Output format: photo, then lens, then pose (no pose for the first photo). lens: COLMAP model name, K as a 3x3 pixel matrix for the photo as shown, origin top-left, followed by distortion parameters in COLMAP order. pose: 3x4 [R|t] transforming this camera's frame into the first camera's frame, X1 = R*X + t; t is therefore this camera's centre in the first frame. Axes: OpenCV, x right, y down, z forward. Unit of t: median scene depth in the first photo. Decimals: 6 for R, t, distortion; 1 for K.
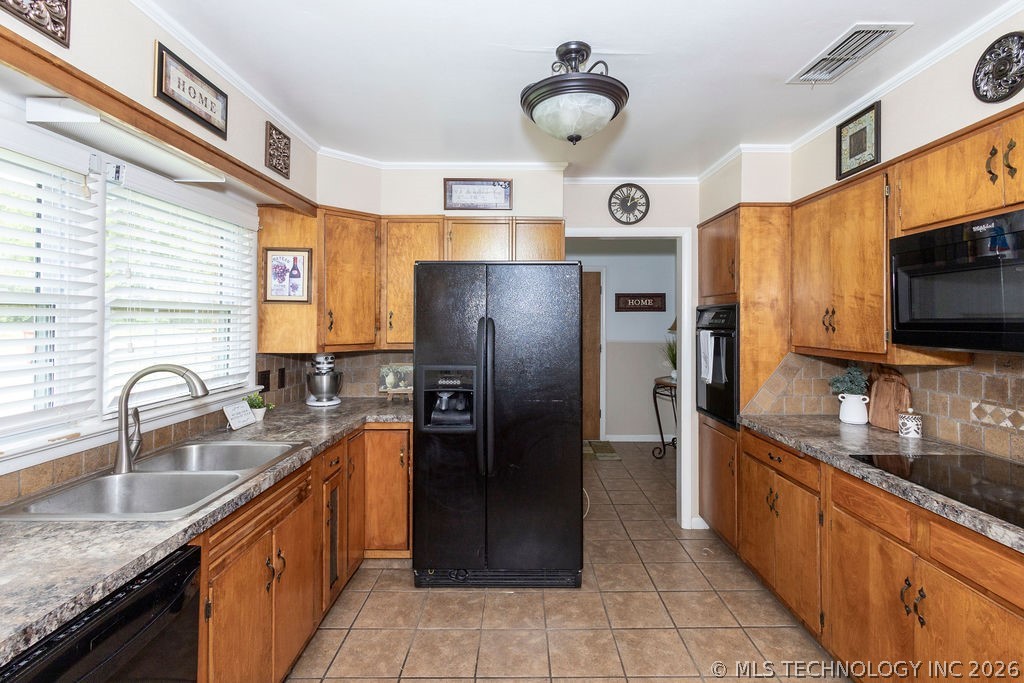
lens RADIAL K [[488.8, 0, 512.8], [0, 488.8, 304.7], [0, 0, 1]] dist [0.001003, -0.000699]
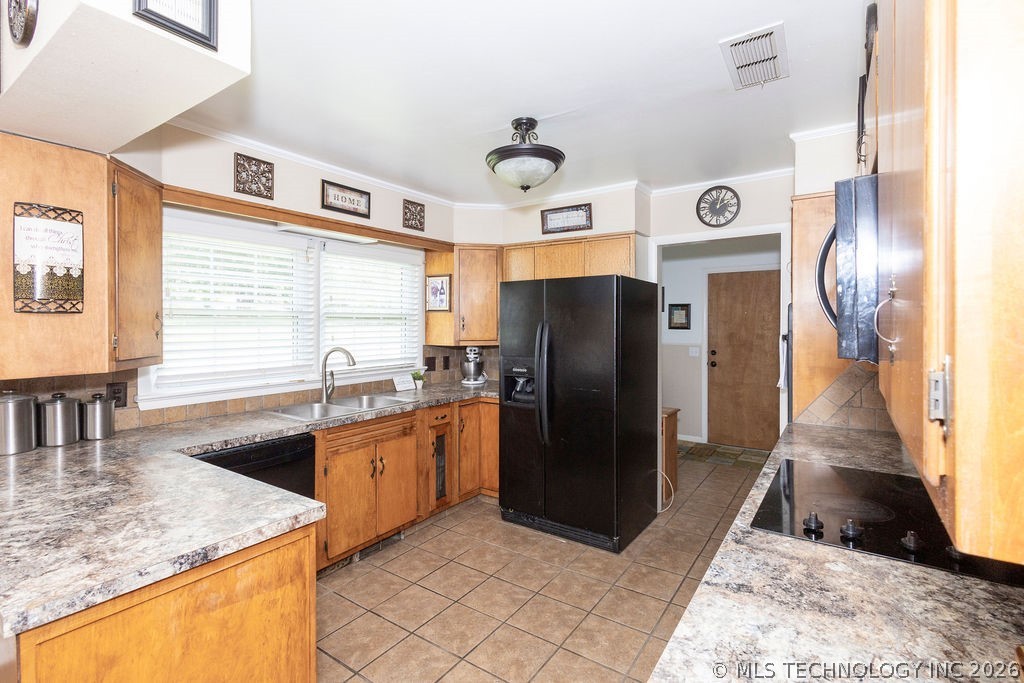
lens RADIAL K [[475.3, 0, 496.7], [0, 475.3, 308.0], [0, 0, 1]] dist [-0.000017, -0.000183]
pose [[0.812236, -0.021463, -0.582934, 0.668887], [0.022340, 0.999734, -0.005680, -0.003529], [0.582901, -0.008409, 0.812500, -0.091664]]
